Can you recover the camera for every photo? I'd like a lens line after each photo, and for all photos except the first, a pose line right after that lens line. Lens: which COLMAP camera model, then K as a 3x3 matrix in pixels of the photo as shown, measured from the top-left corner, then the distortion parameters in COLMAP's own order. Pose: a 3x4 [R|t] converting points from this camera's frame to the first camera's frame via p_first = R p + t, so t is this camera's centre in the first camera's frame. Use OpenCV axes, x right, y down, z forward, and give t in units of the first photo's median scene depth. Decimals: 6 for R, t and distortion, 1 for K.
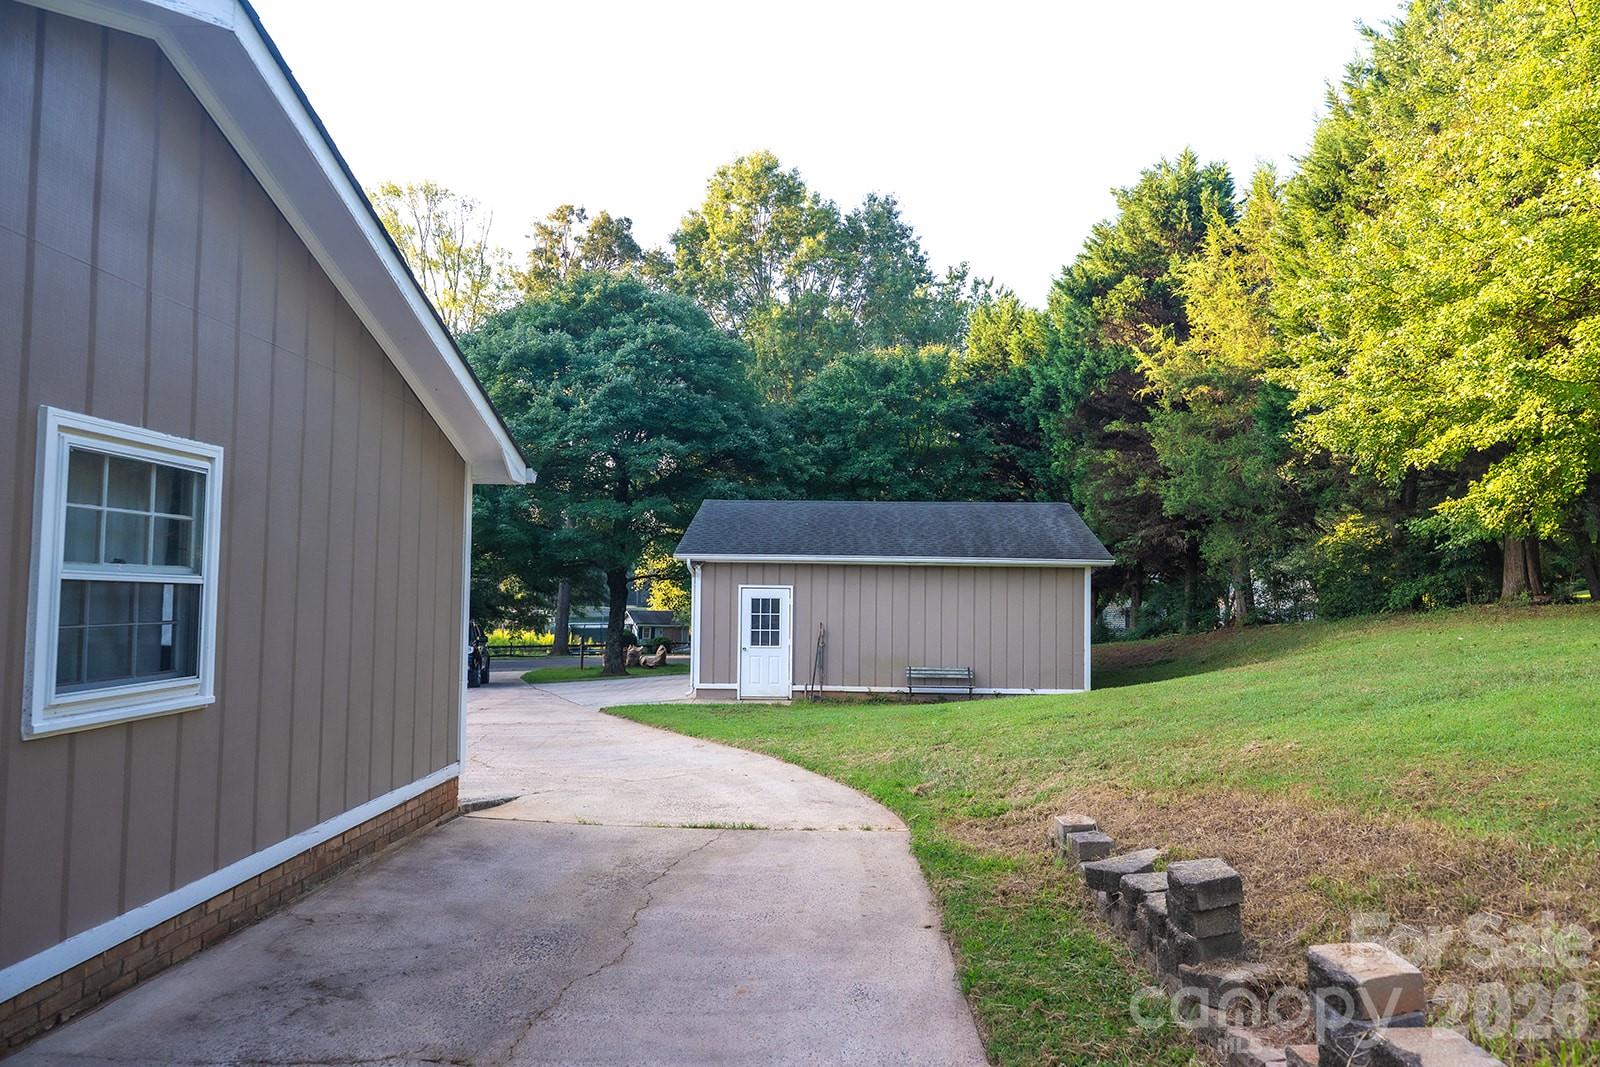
lens RADIAL K [[1081.2, 0, 799.6], [0, 1081.2, 536.6], [0, 0, 1]] dist [-0.010848, 0.005630]
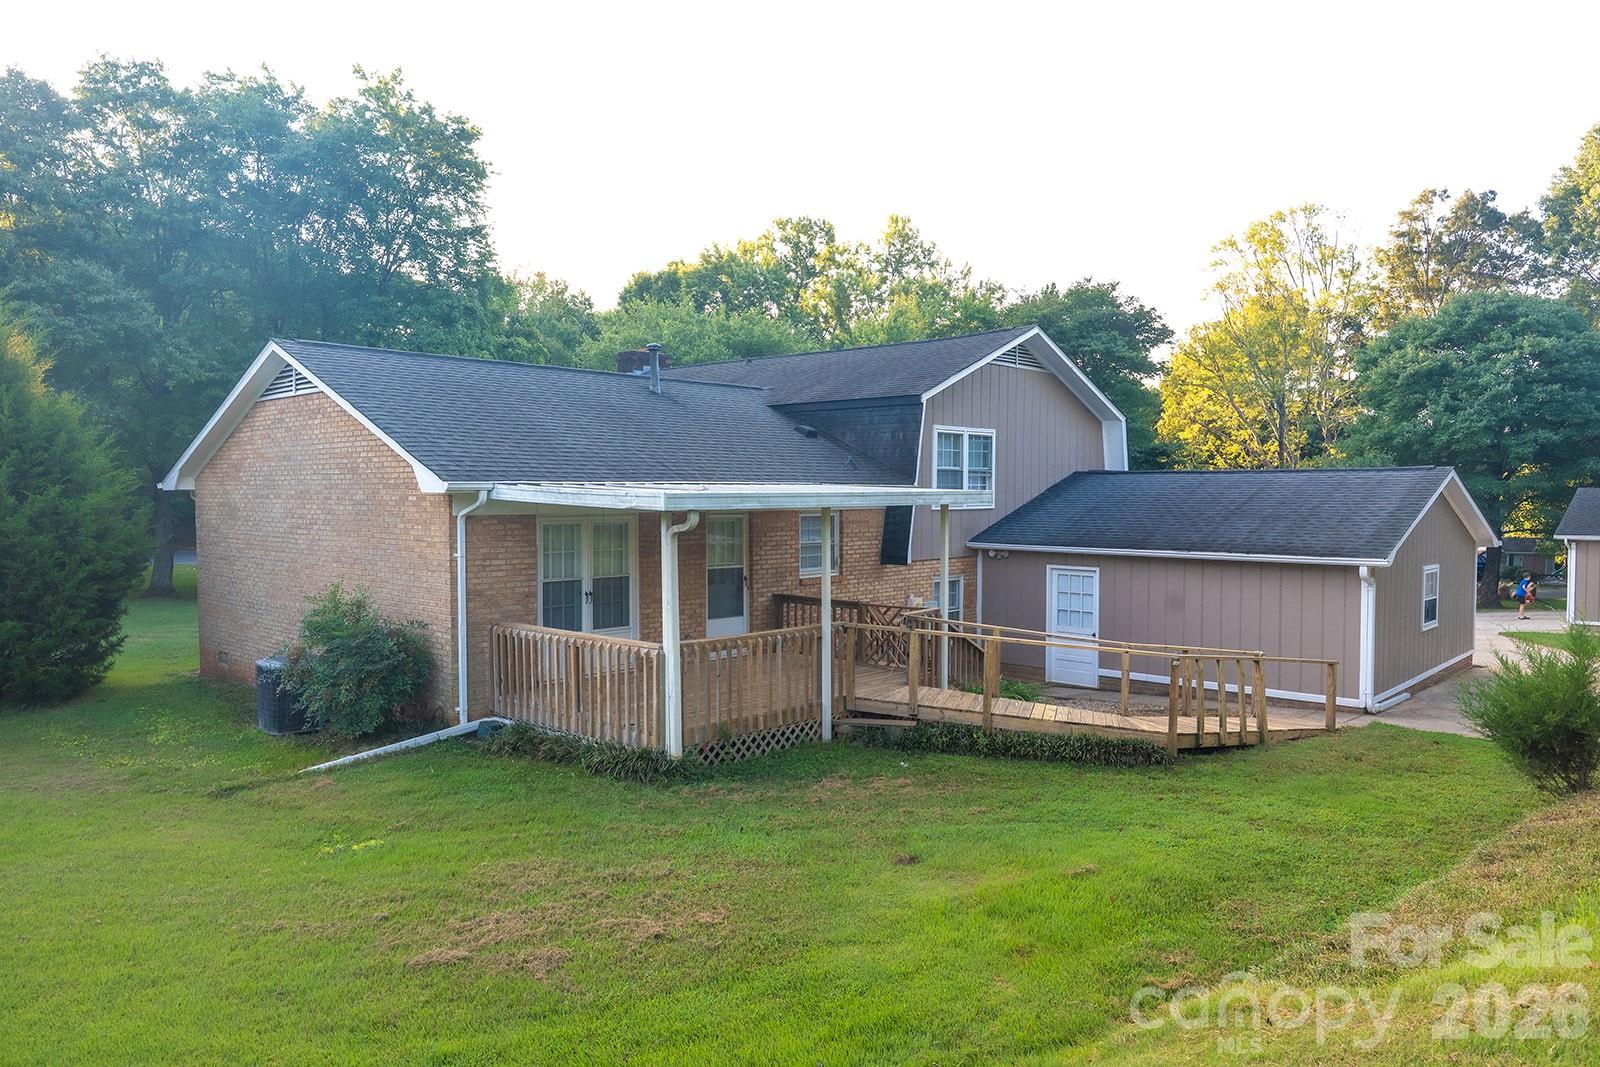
lens RADIAL K [[1081.2, 0, 800.6], [0, 1081.2, 535.6], [0, 0, 1]] dist [-0.010848, 0.005630]
pose [[0.758895, 0.013367, -0.651076, 0.032479], [0.040843, 0.996844, 0.068072, -0.064281], [0.649931, -0.078251, 0.755954, -0.413165]]
